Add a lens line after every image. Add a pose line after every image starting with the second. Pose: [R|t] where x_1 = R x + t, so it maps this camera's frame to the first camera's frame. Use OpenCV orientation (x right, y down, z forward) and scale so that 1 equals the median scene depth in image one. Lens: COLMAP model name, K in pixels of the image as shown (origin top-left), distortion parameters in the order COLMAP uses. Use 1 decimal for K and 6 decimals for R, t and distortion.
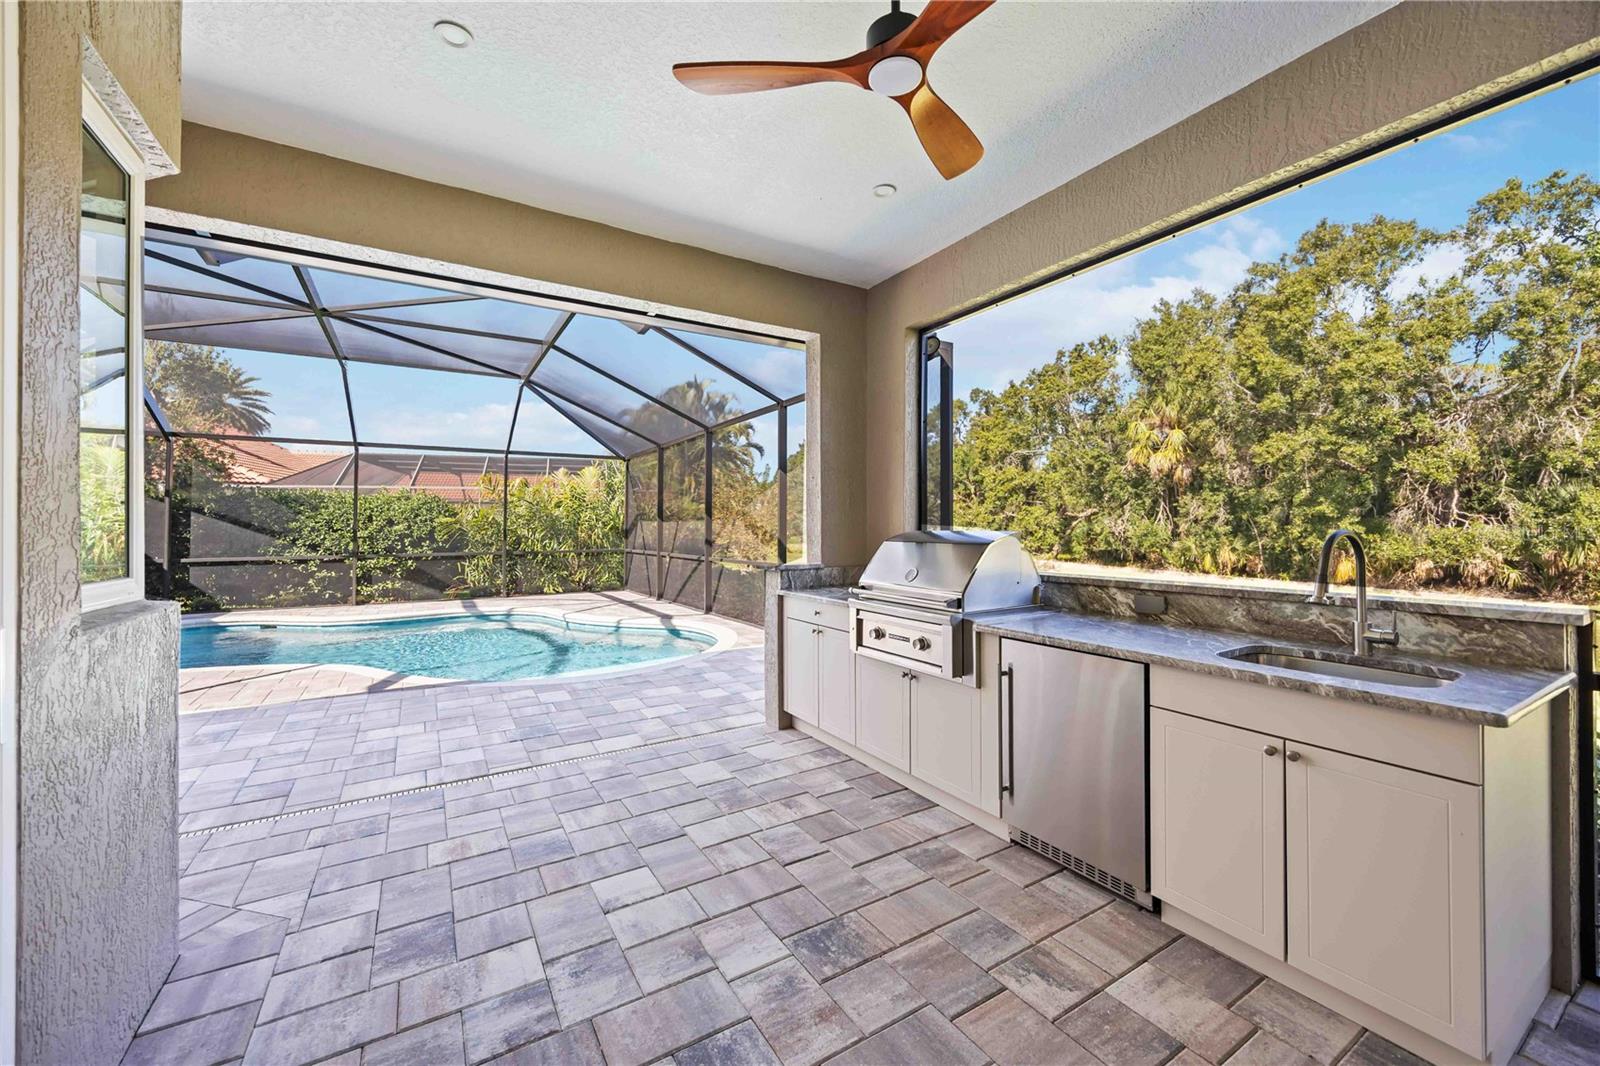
lens RADIAL K [[614.1, 0, 800.0], [0, 614.1, 533.0], [0, 0, 1]] dist [-0.003126, 0.000102]
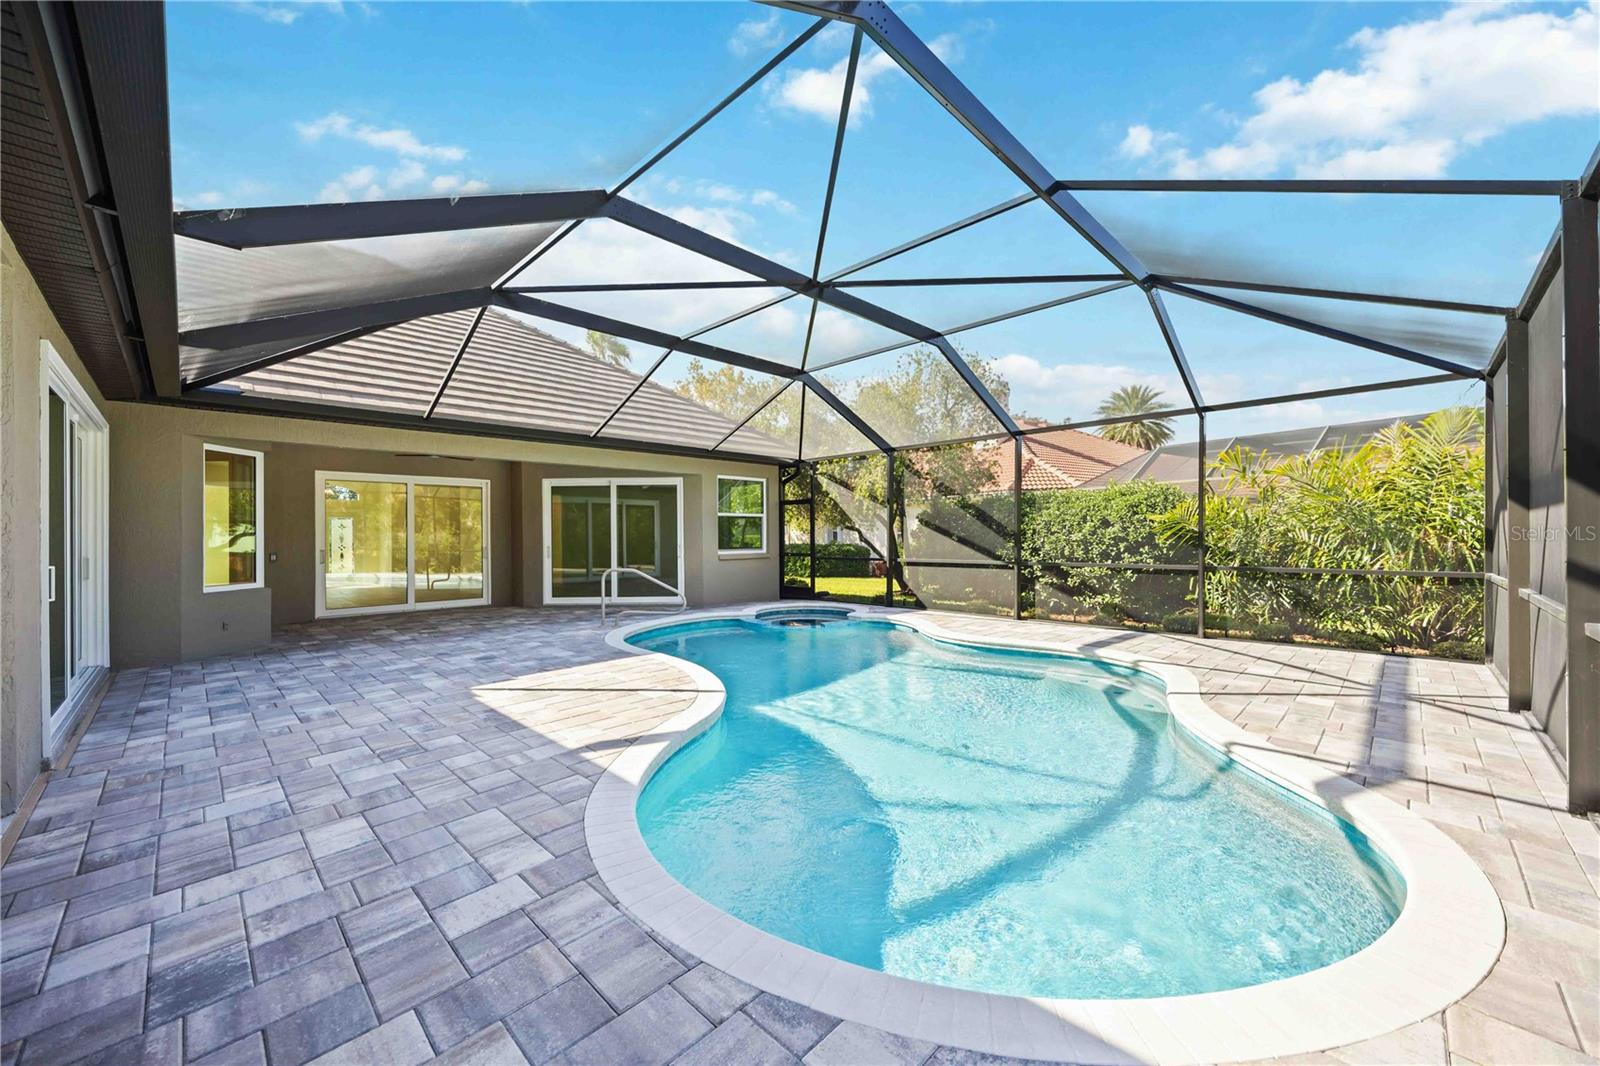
lens RADIAL K [[614.1, 0, 800.0], [0, 614.1, 533.0], [0, 0, 1]] dist [-0.003126, 0.000102]
pose [[0.241064, -0.001789, -0.970508, 0.033102], [-0.001634, 0.999996, -0.002249, -0.001427], [0.970508, 0.002128, 0.241060, 0.413196]]
